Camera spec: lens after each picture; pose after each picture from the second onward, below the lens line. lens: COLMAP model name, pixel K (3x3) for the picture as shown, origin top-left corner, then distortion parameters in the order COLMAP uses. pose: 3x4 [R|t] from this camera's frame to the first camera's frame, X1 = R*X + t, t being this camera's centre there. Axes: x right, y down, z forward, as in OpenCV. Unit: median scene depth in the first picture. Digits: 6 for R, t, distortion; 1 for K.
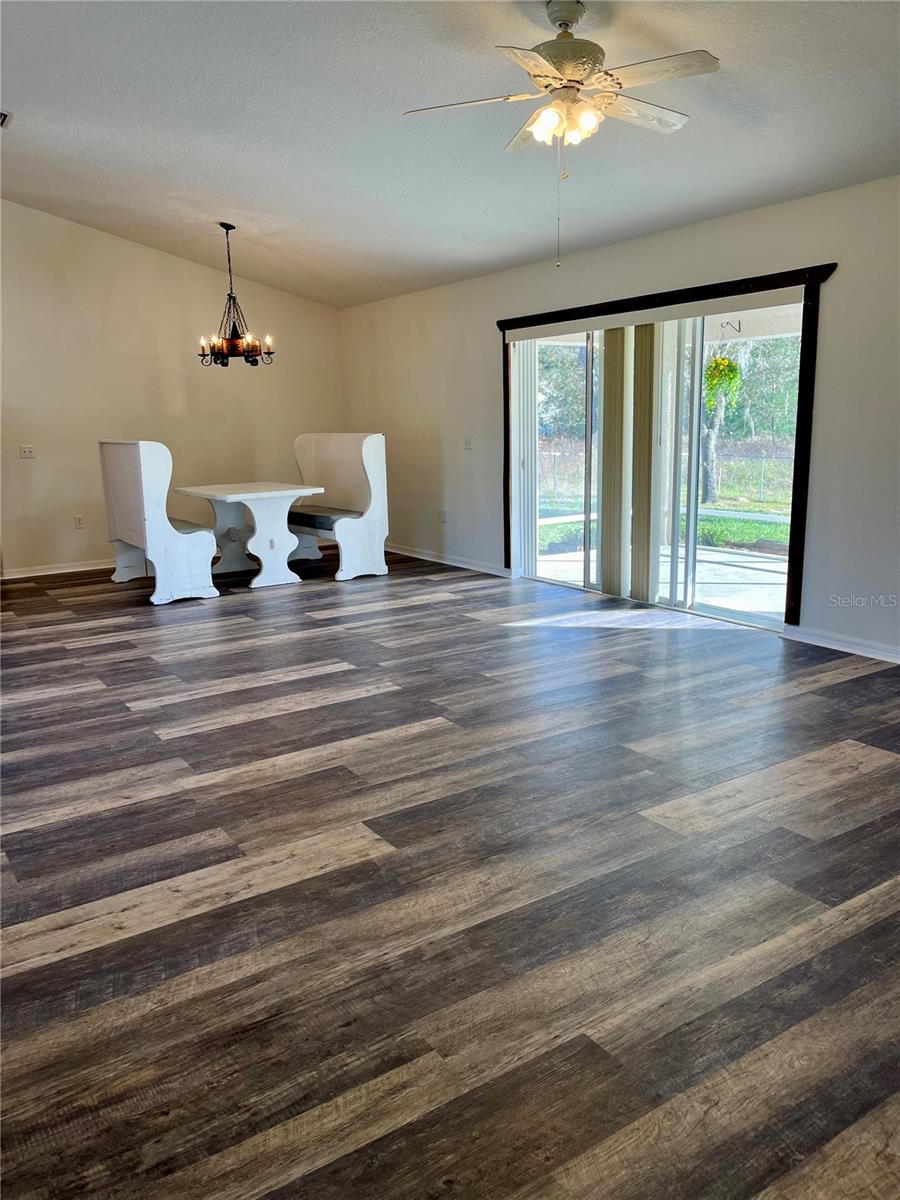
lens RADIAL K [[912.1, 0, 450.0], [0, 912.1, 600.0], [0, 0, 1]] dist [0.008994, -0.004971]
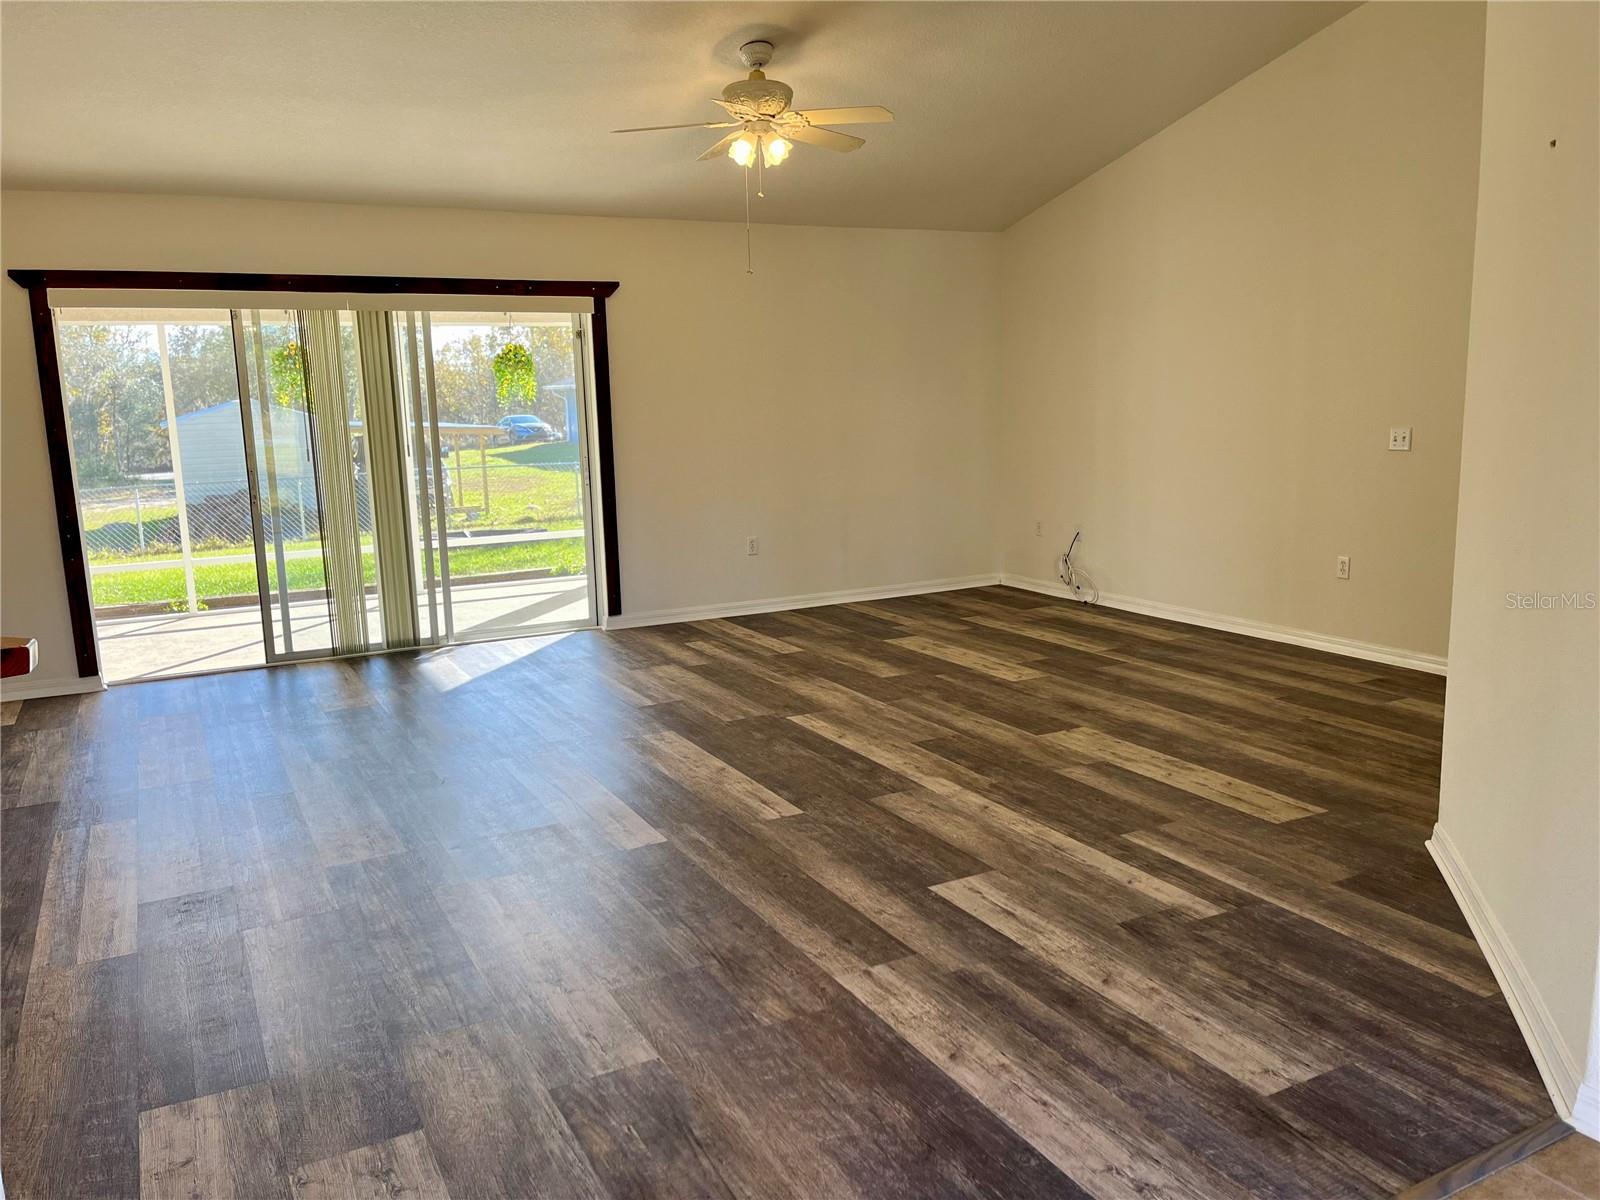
lens RADIAL K [[1216.2, 0, 800.0], [0, 1216.2, 600.0], [0, 0, 1]] dist [0.008994, -0.004971]
pose [[0.105464, -0.148434, 0.983283, -1.511064], [0.221414, 0.967481, 0.122300, -0.176541], [-0.969460, 0.204814, 0.134900, 0.939437]]
